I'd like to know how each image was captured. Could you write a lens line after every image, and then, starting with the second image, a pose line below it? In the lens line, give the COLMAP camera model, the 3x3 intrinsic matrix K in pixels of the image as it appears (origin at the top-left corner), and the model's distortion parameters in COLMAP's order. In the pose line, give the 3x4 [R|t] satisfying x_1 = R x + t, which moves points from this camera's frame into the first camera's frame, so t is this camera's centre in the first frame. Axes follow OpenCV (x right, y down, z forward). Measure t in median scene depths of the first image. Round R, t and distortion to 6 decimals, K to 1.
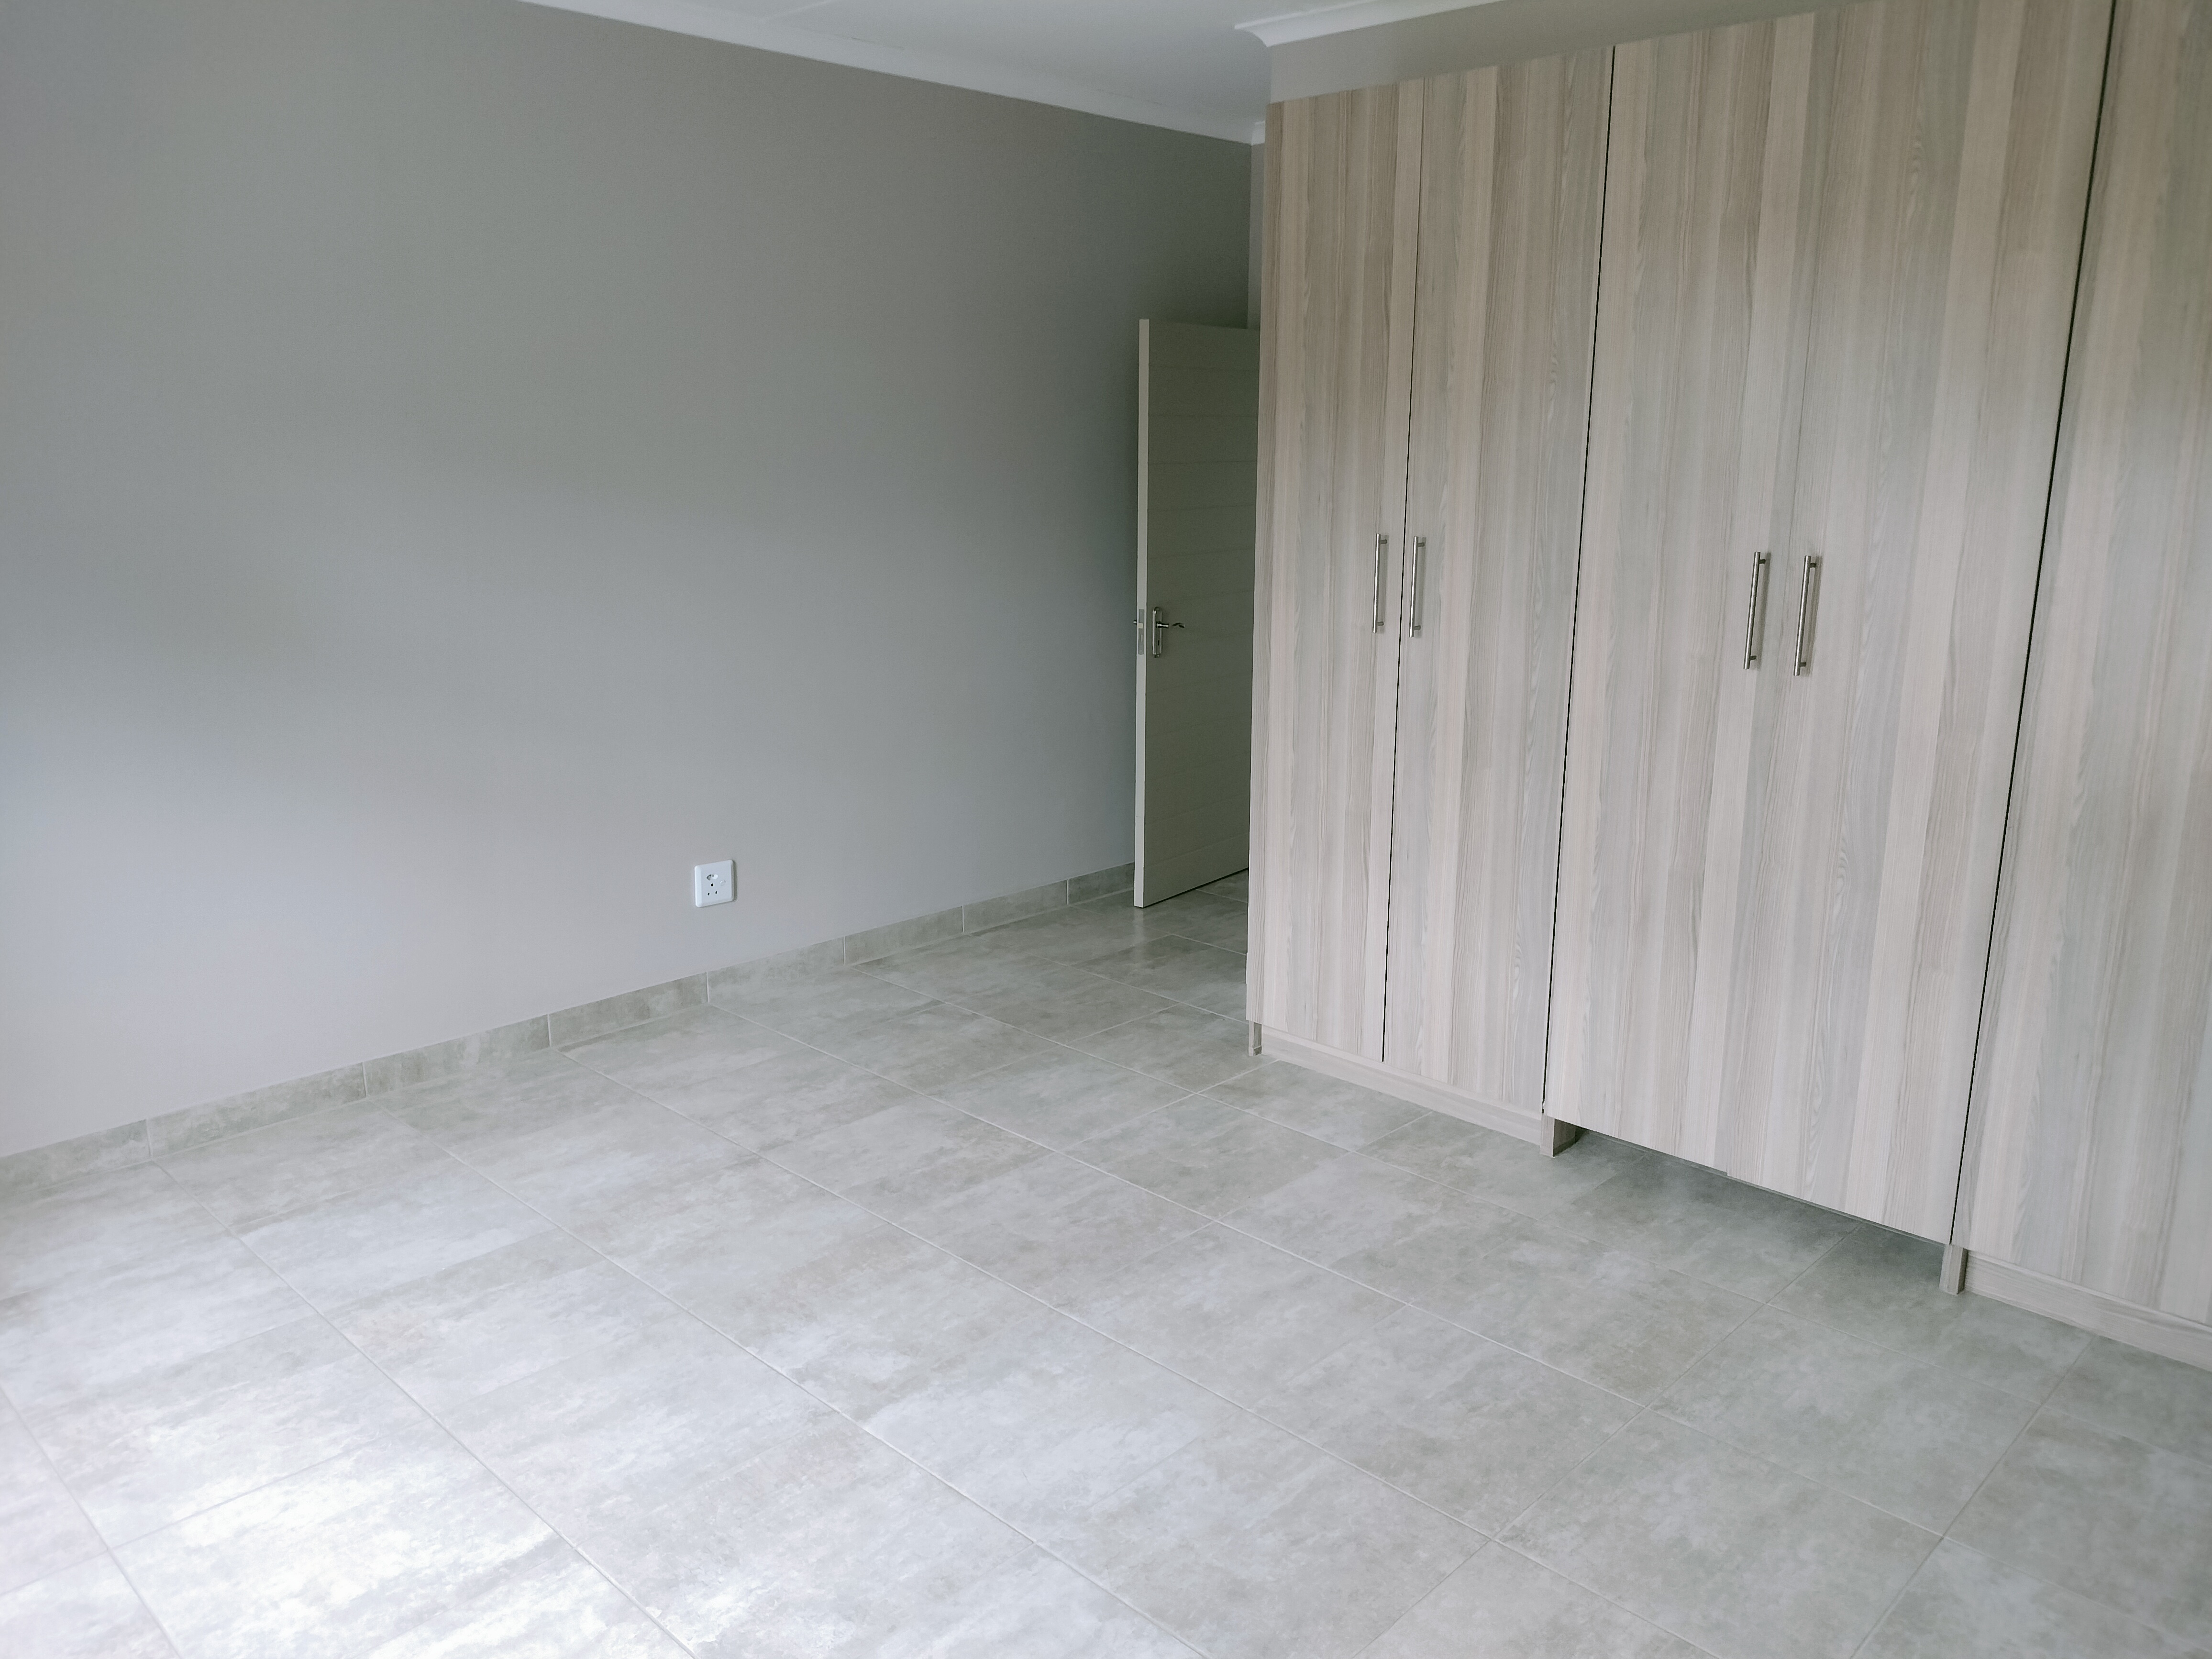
lens RADIAL K [[1643.4, 0, 1119.6], [0, 1643.4, 828.3], [0, 0, 1]] dist [0.071929, -0.104932]
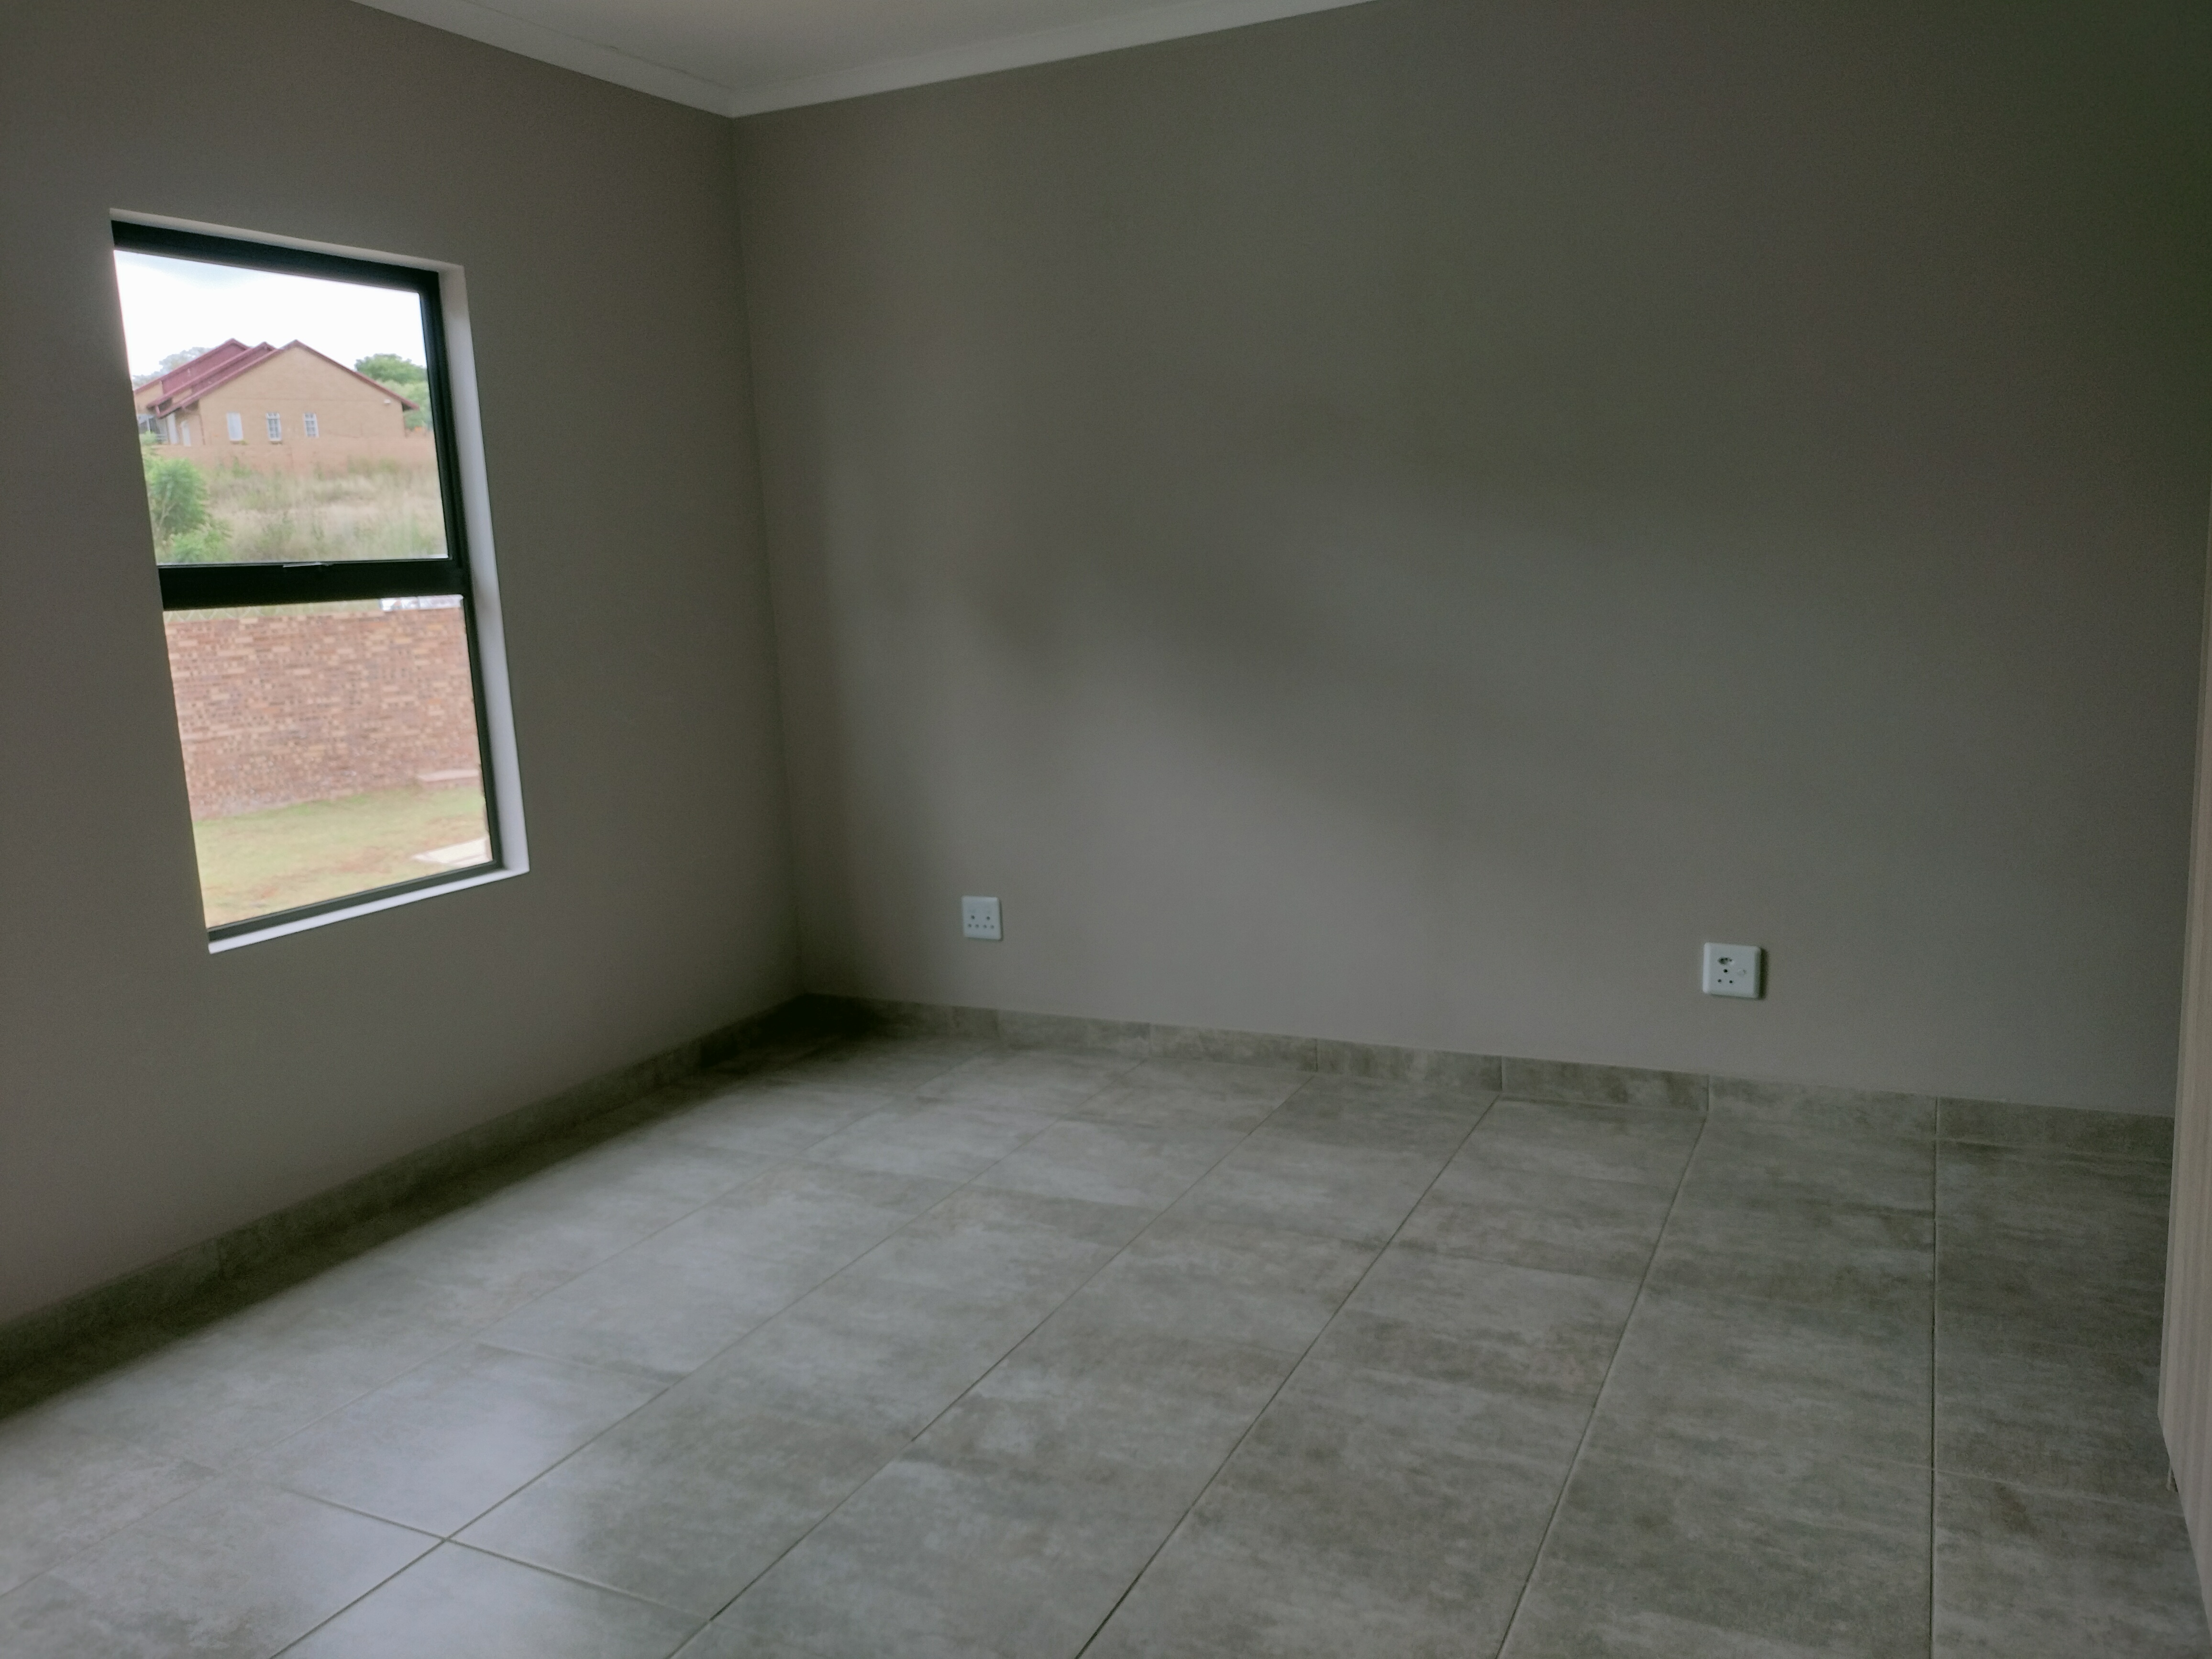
lens RADIAL K [[1643.4, 0, 1119.6], [0, 1643.4, 828.3], [0, 0, 1]] dist [0.071929, -0.104932]
pose [[0.314245, 0.139856, -0.938984, 0.500328], [-0.176134, 0.980506, 0.087095, -0.063961], [0.932859, 0.138018, 0.332753, 0.536980]]
